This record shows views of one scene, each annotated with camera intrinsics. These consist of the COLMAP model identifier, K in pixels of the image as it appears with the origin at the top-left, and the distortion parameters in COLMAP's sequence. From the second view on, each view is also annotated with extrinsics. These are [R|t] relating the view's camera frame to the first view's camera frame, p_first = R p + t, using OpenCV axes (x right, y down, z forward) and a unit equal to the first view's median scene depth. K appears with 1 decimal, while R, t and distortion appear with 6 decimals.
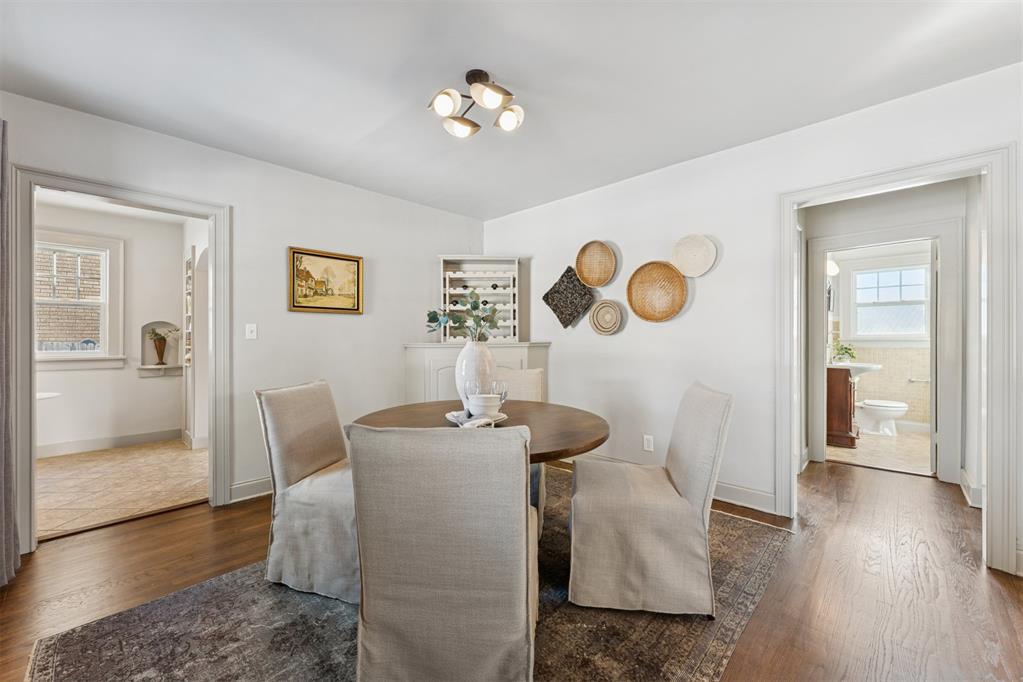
lens RADIAL K [[410.4, 0, 519.7], [0, 410.4, 337.1], [0, 0, 1]] dist [0.002193, -0.000259]
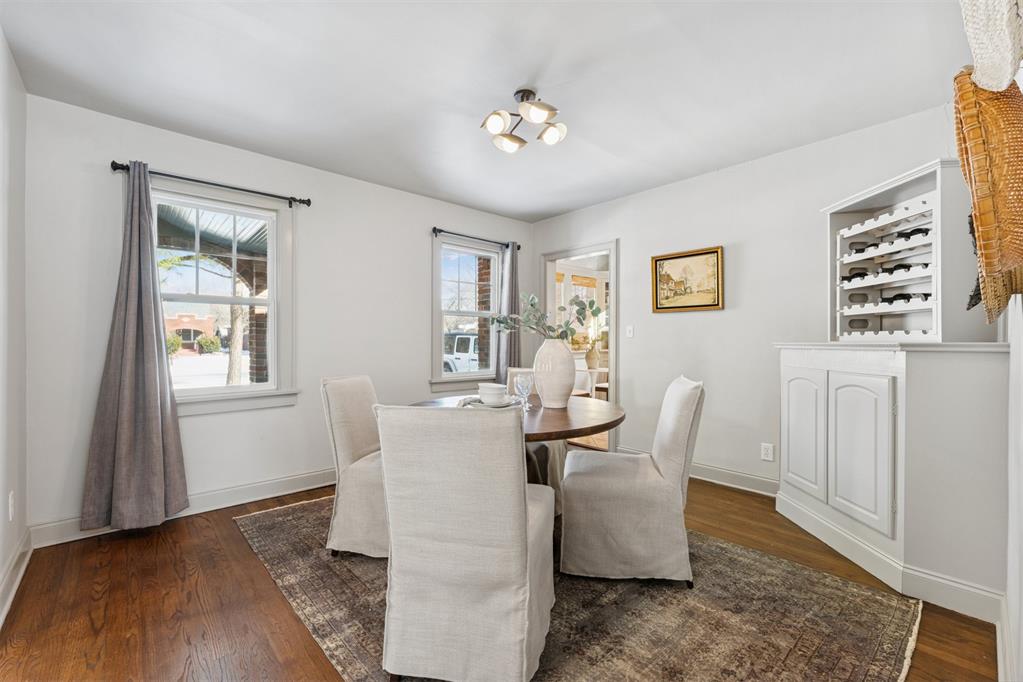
lens RADIAL K [[426.1, 0, 493.3], [0, 426.1, 340.7], [0, 0, 1]] dist [0.001448, 0.000049]
pose [[-0.104305, 0.003222, -0.994540, 0.613729], [0.005943, 0.999979, 0.002617, 0.007797], [0.994528, -0.005637, -0.104322, 0.619120]]
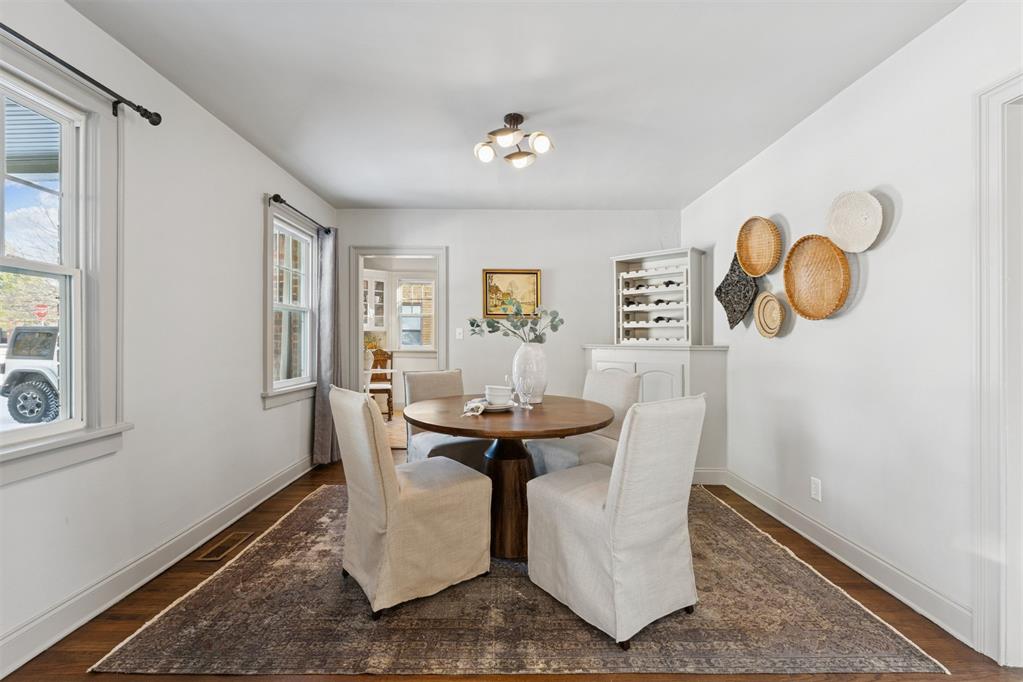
lens RADIAL K [[450.8, 0, 494.8], [0, 450.8, 336.3], [0, 0, 1]] dist [0.000004, -0.000010]
pose [[0.671366, 0.002784, -0.741120, 0.488222], [-0.006614, 0.999976, -0.002234, -0.001664], [0.741096, 0.006402, 0.671369, 0.052685]]
